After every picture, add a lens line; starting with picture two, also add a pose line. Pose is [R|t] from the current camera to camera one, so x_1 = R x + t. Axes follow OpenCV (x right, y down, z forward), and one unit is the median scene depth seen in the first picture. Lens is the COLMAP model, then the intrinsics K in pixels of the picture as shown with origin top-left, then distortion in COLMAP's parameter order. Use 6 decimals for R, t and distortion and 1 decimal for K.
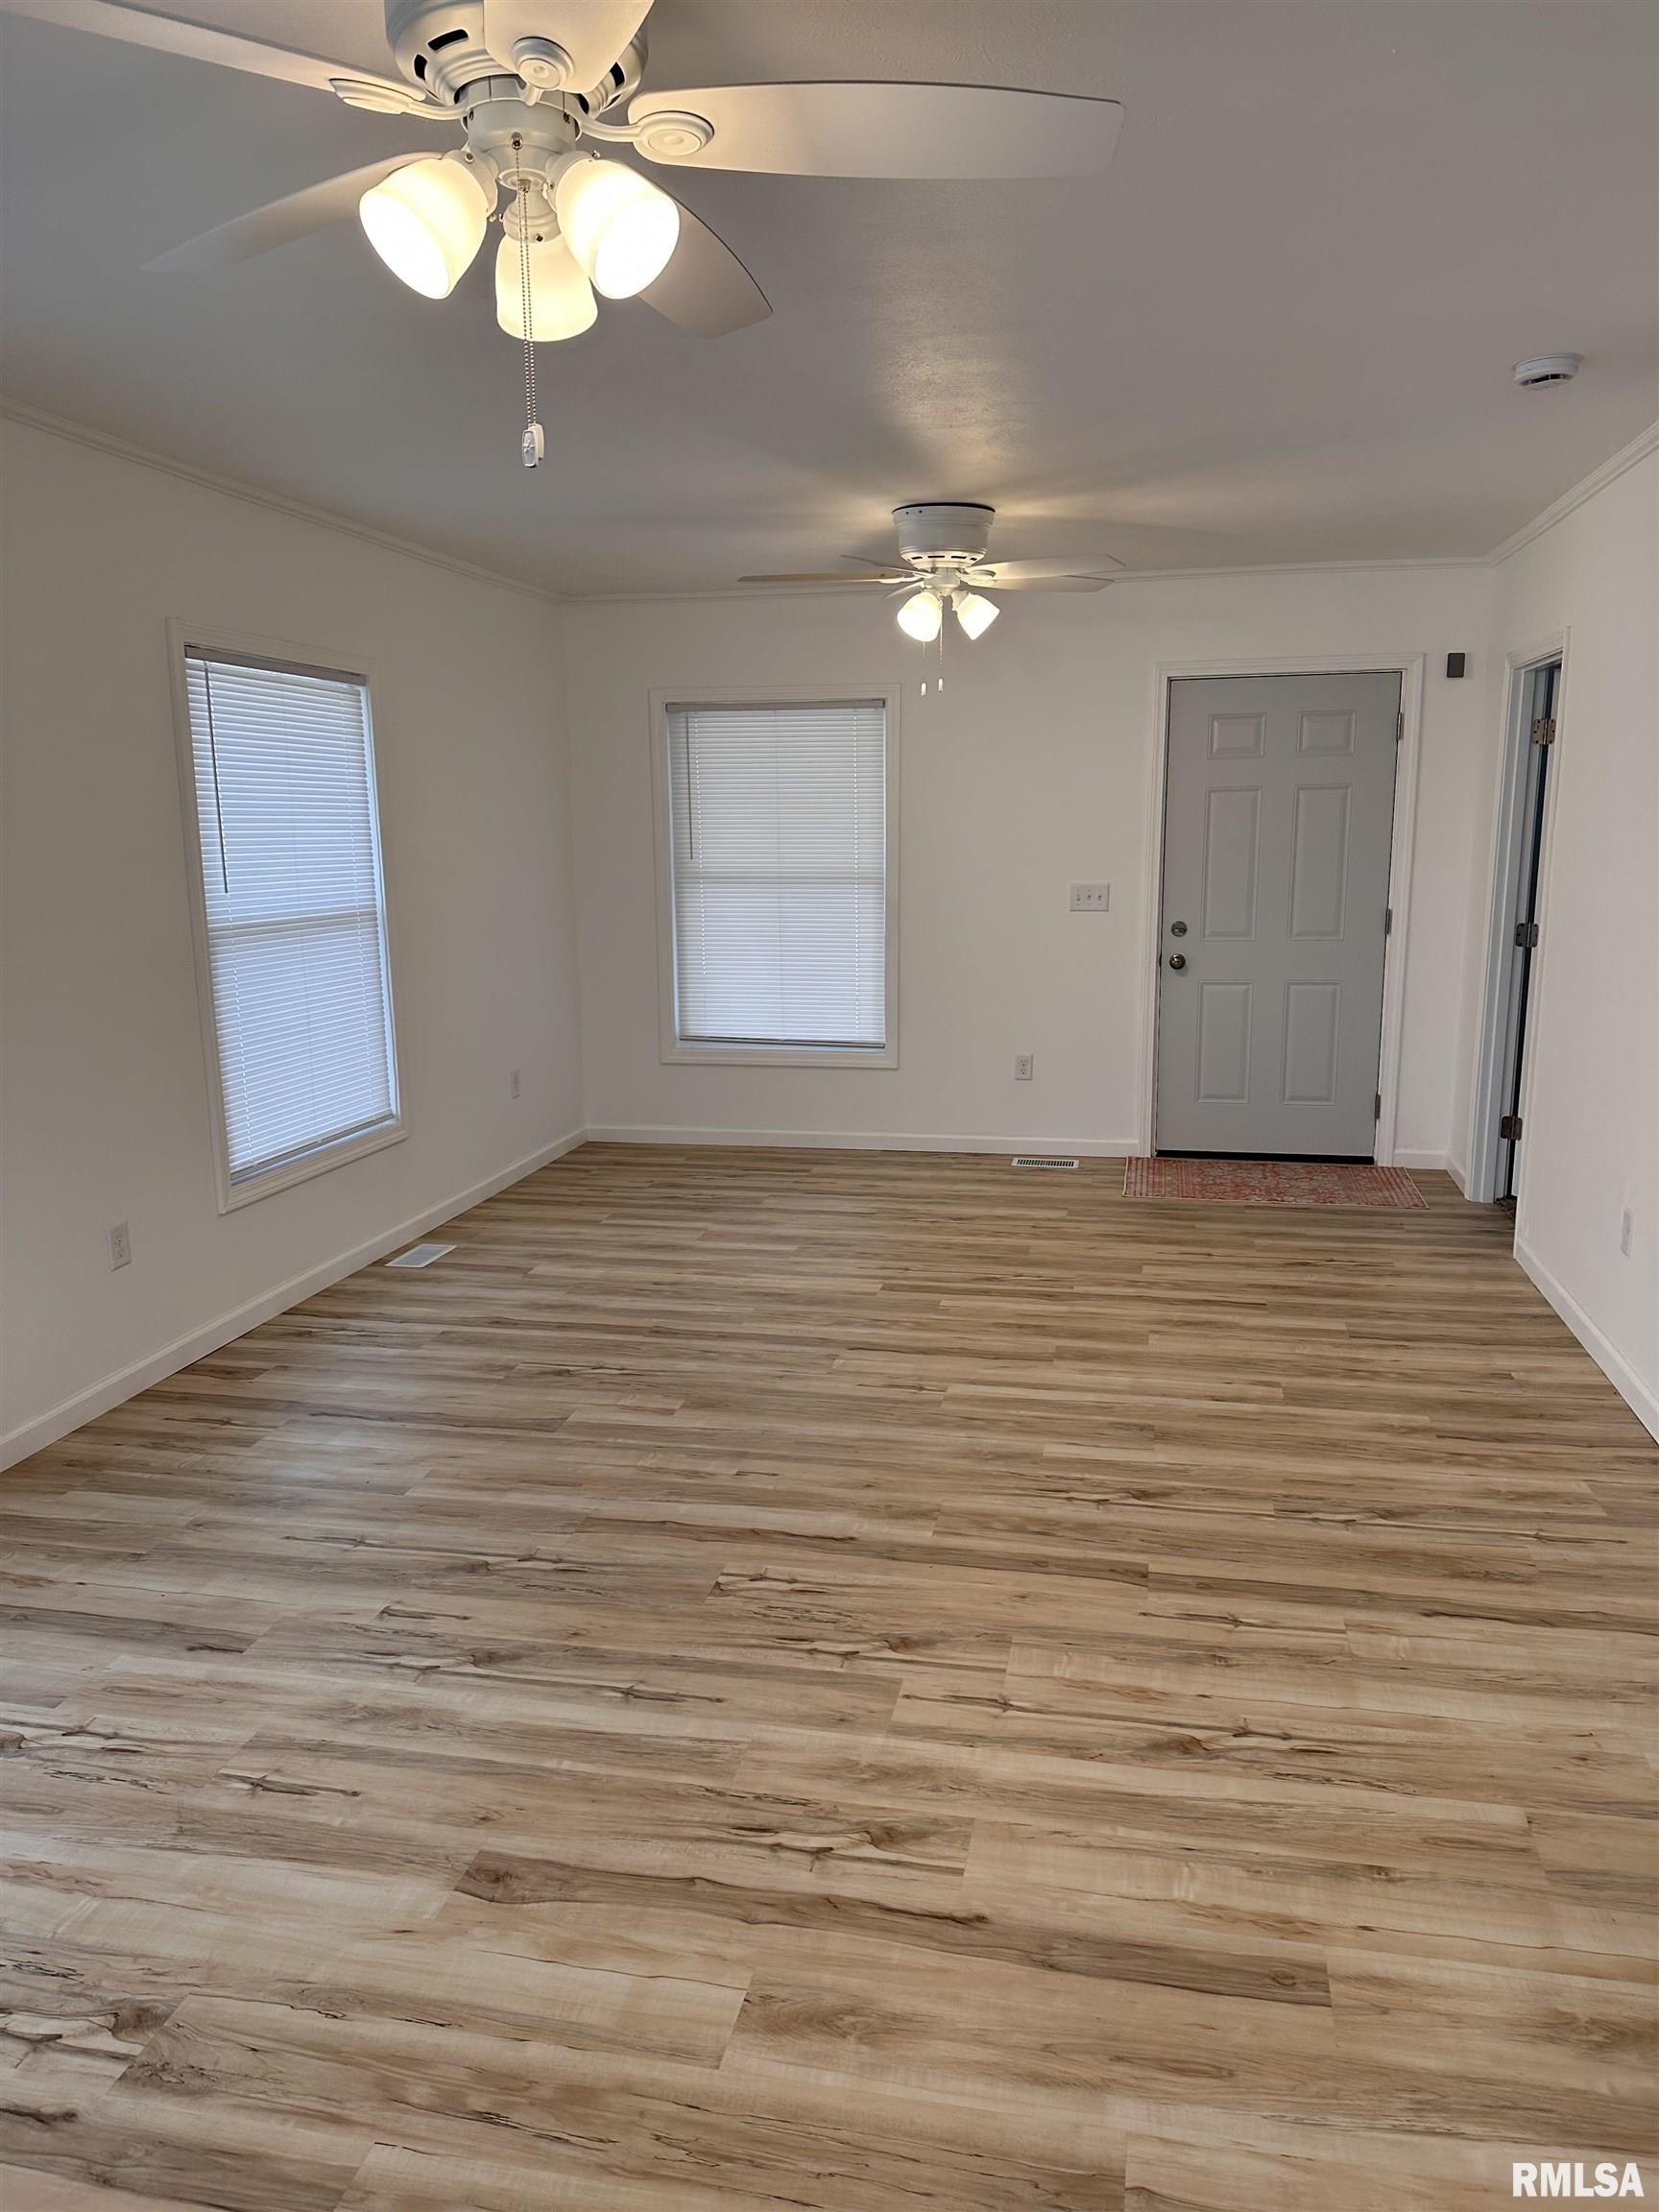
lens RADIAL K [[1550.2, 0, 841.2], [0, 1550.2, 1111.8], [0, 0, 1]] dist [0.007309, -0.001126]
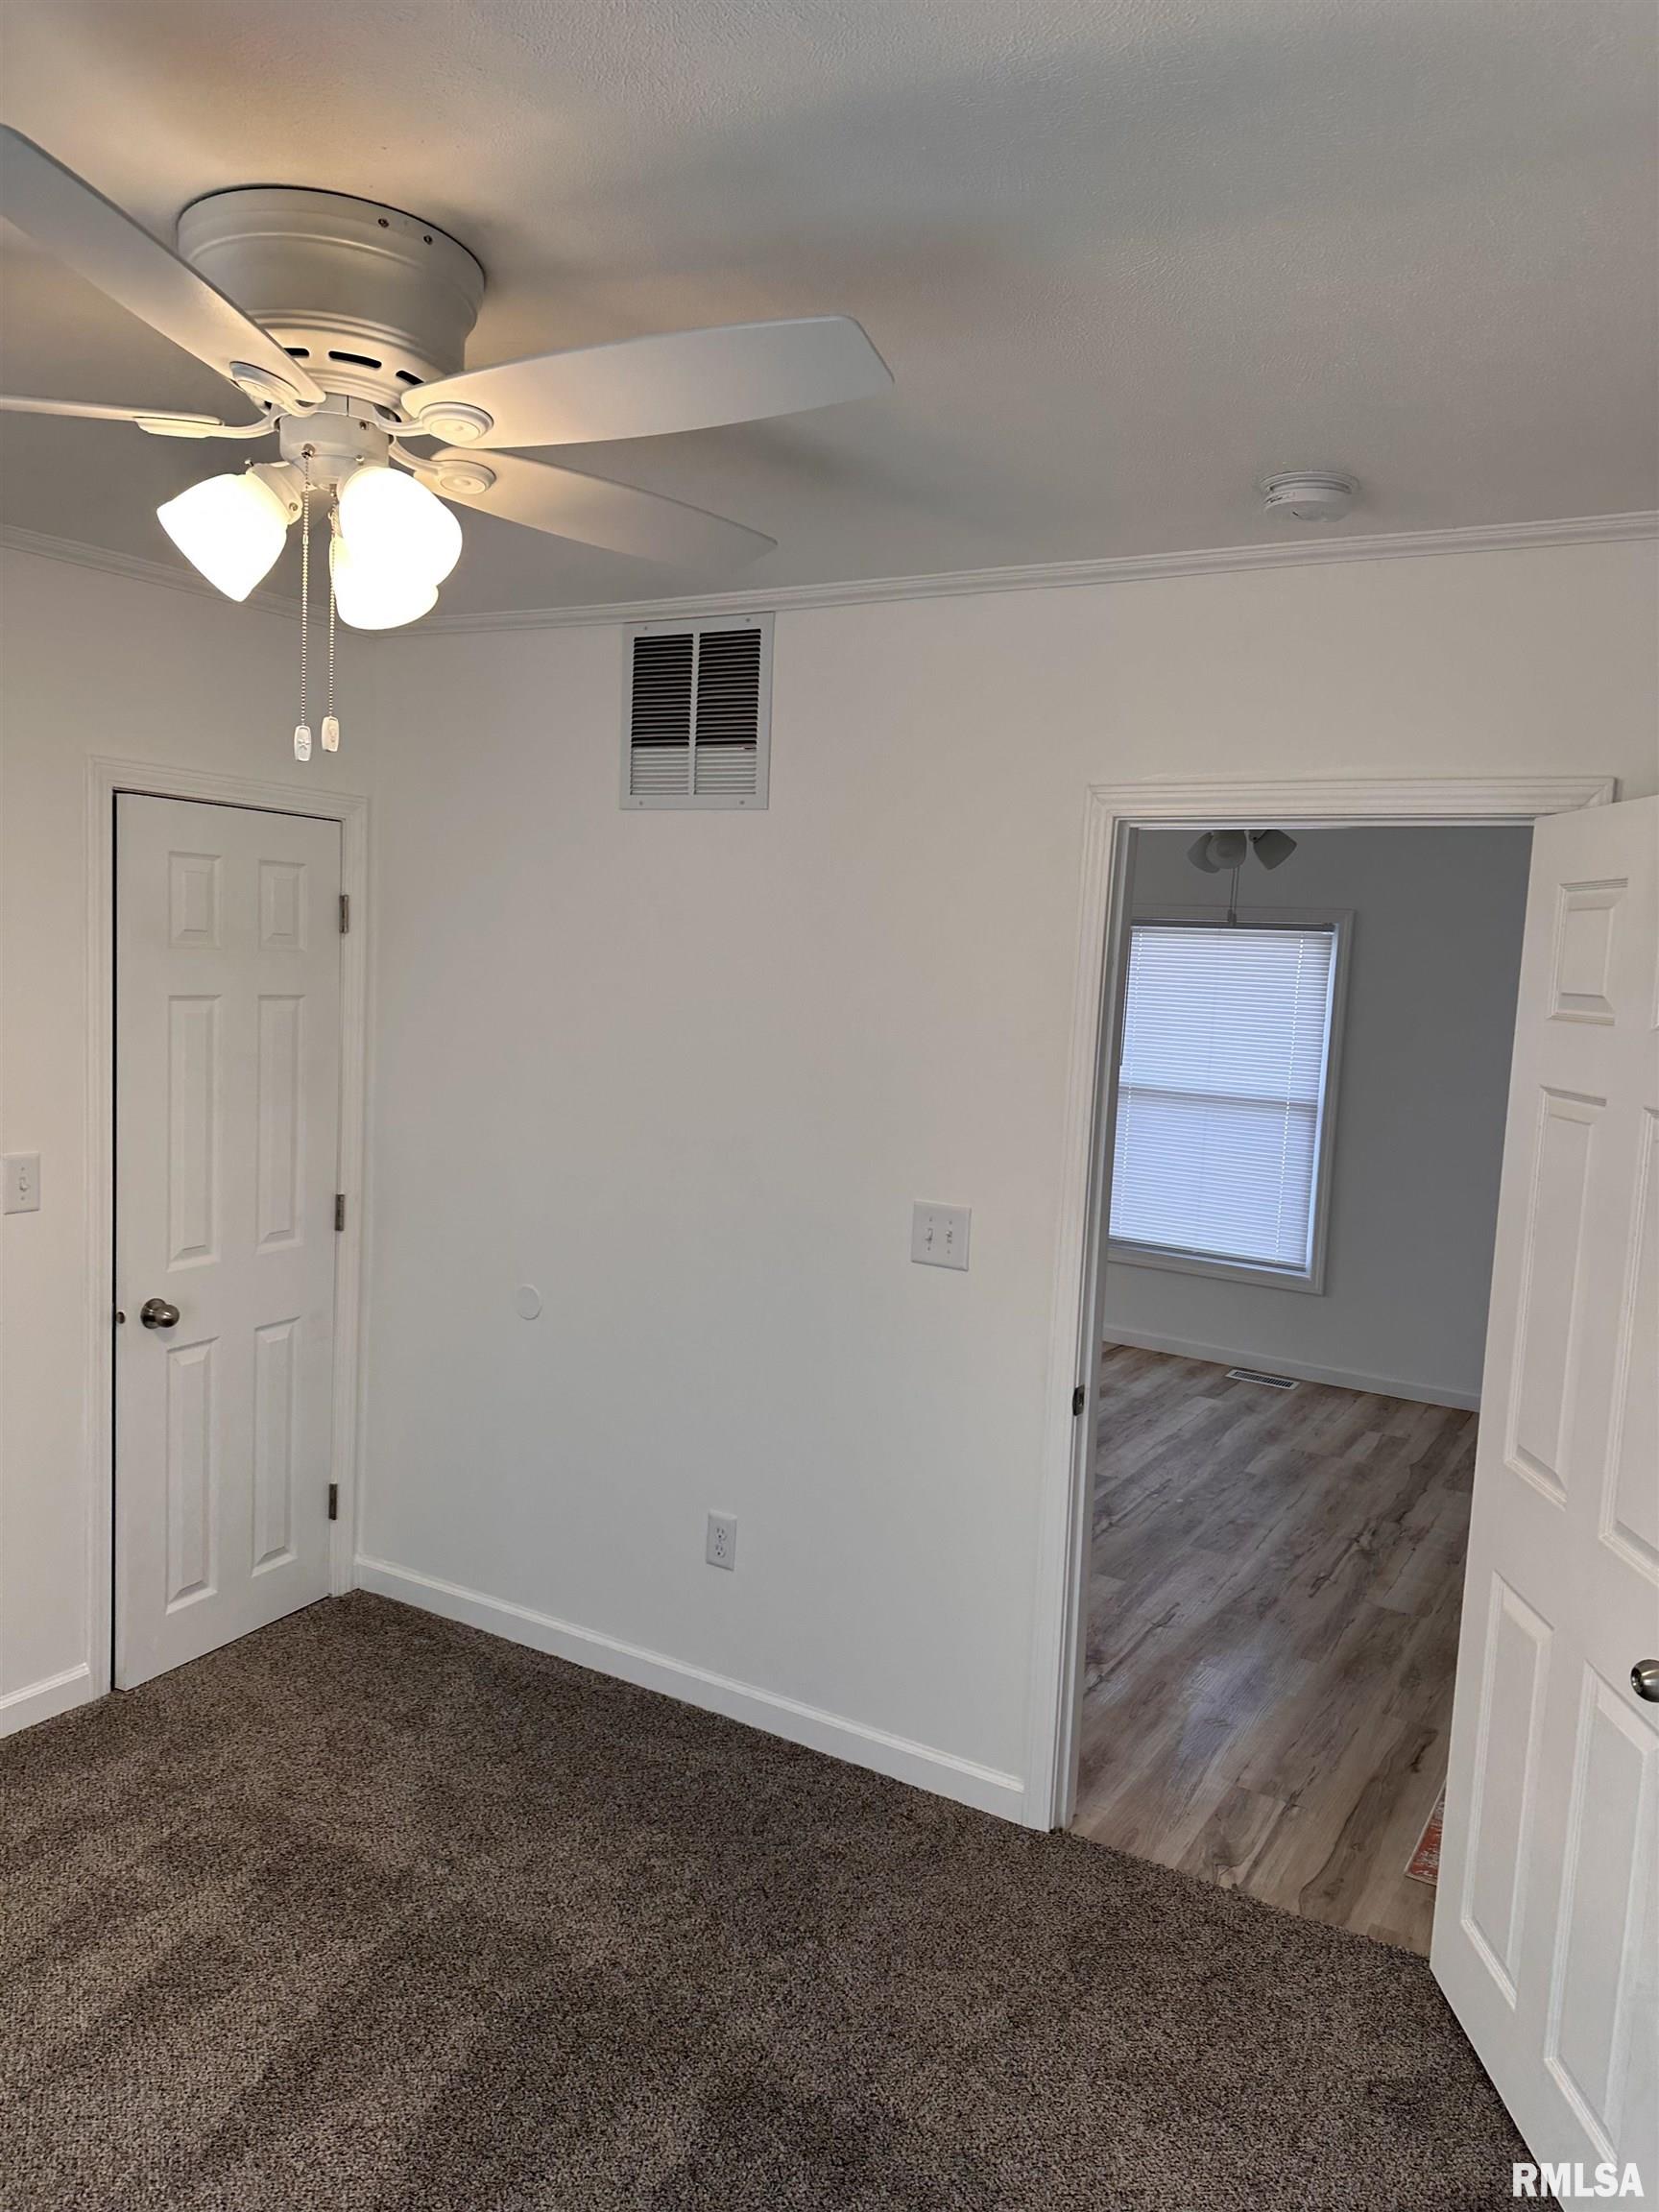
lens RADIAL K [[1550.2, 0, 832.0], [0, 1550.2, 1116.6], [0, 0, 1]] dist [0.007309, -0.001126]
pose [[-0.345101, 0.088714, -0.934363, 0.969492], [-0.220887, 0.959884, 0.172720, -0.242276], [0.912203, 0.265995, -0.311661, 1.003778]]
